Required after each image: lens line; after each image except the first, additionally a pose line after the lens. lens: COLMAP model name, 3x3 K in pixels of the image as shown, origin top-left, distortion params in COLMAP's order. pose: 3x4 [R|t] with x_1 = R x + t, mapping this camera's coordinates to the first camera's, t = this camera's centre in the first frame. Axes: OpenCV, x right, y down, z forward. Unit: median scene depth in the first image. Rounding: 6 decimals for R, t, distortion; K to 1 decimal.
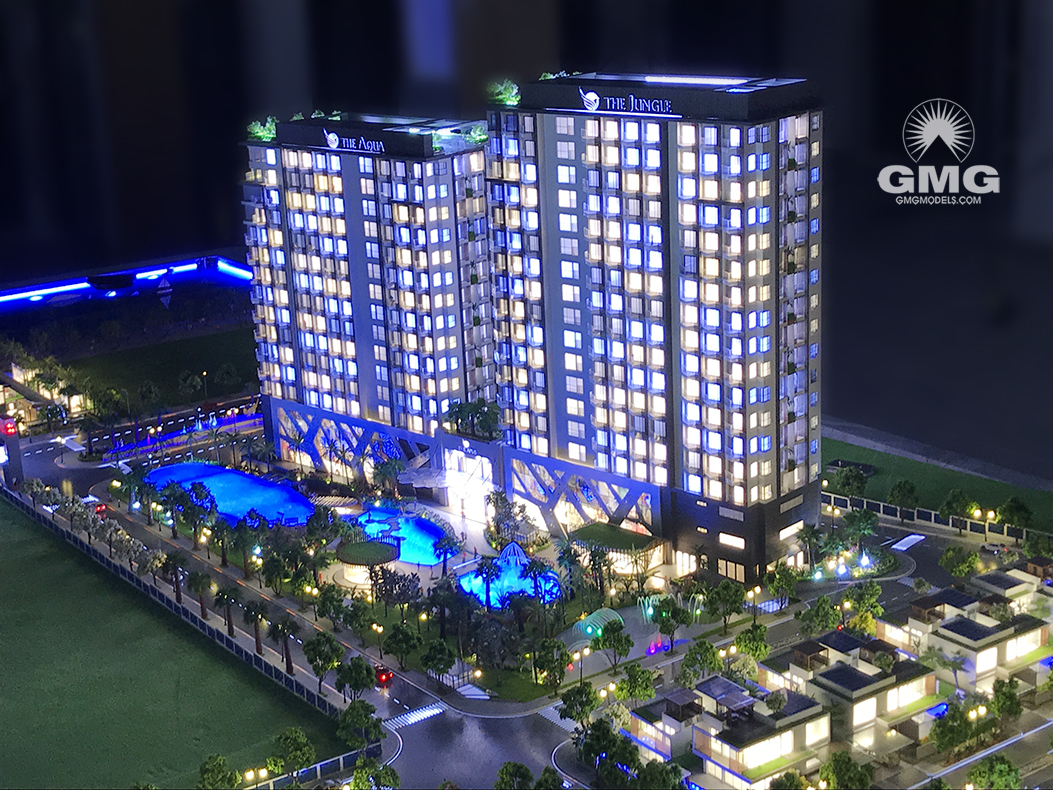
lens RADIAL K [[1645.9, 0, 494.9], [0, 1645.9, 352.8], [0, 0, 1]] dist [0.264654, -1.304466]
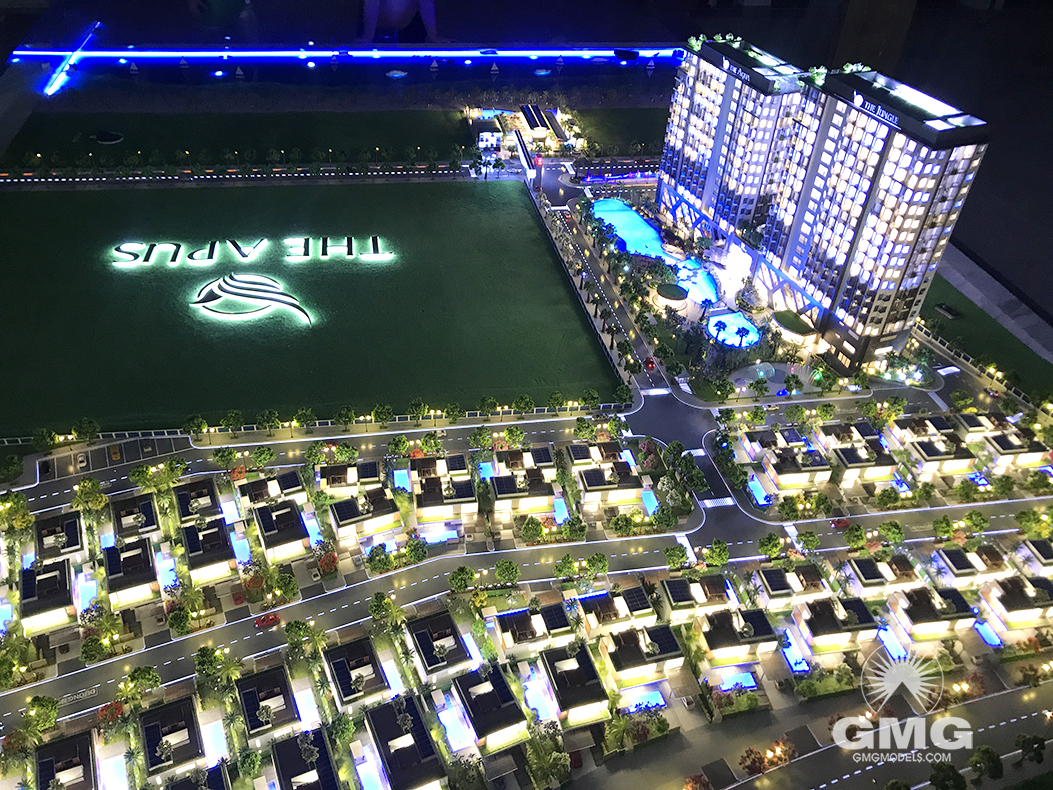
lens RADIAL K [[873.6, 0, 505.2], [0, 873.6, 376.7], [0, 0, 1]] dist [0.019870, 0.004073]
pose [[0.906454, 0.324761, -0.269946, 0.064059], [-0.196943, 0.890543, 0.410058, -0.195240], [0.373569, -0.318535, 0.871196, -0.062882]]
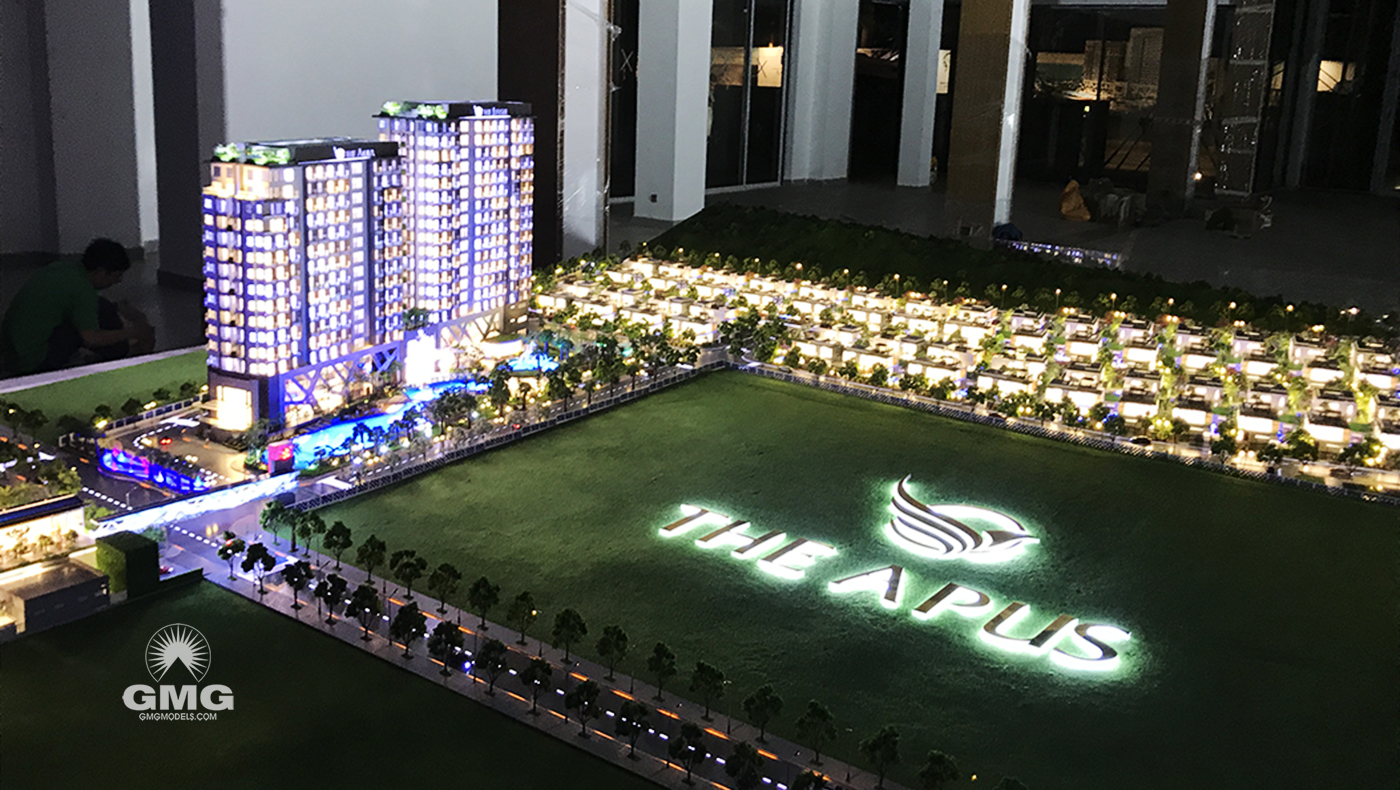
lens RADIAL K [[1284.8, 0, 700.2], [0, 1284.8, 330.2], [0, 0, 1]] dist [0.010175, -0.001664]
pose [[-0.334455, -0.155299, 0.929528, -1.412613], [0.220337, 0.946106, 0.237349, -0.204564], [-0.916292, 0.284192, -0.282212, 1.225763]]
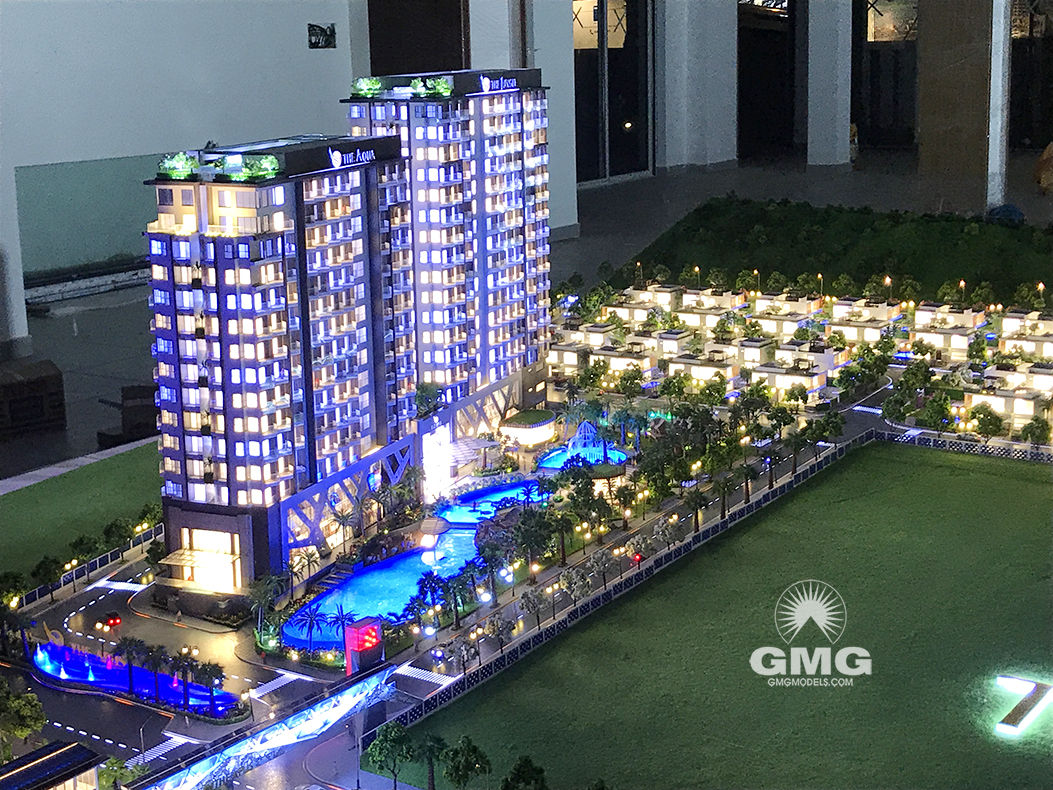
lens RADIAL K [[1645.9, 0, 494.9], [0, 1645.9, 352.8], [0, 0, 1]] dist [0.264654, -1.304466]
pose [[-0.345294, -0.122194, 0.930506, -1.137290], [0.283610, 0.931545, 0.227574, -0.242864], [-0.894616, 0.342481, -0.287001, 1.398370]]
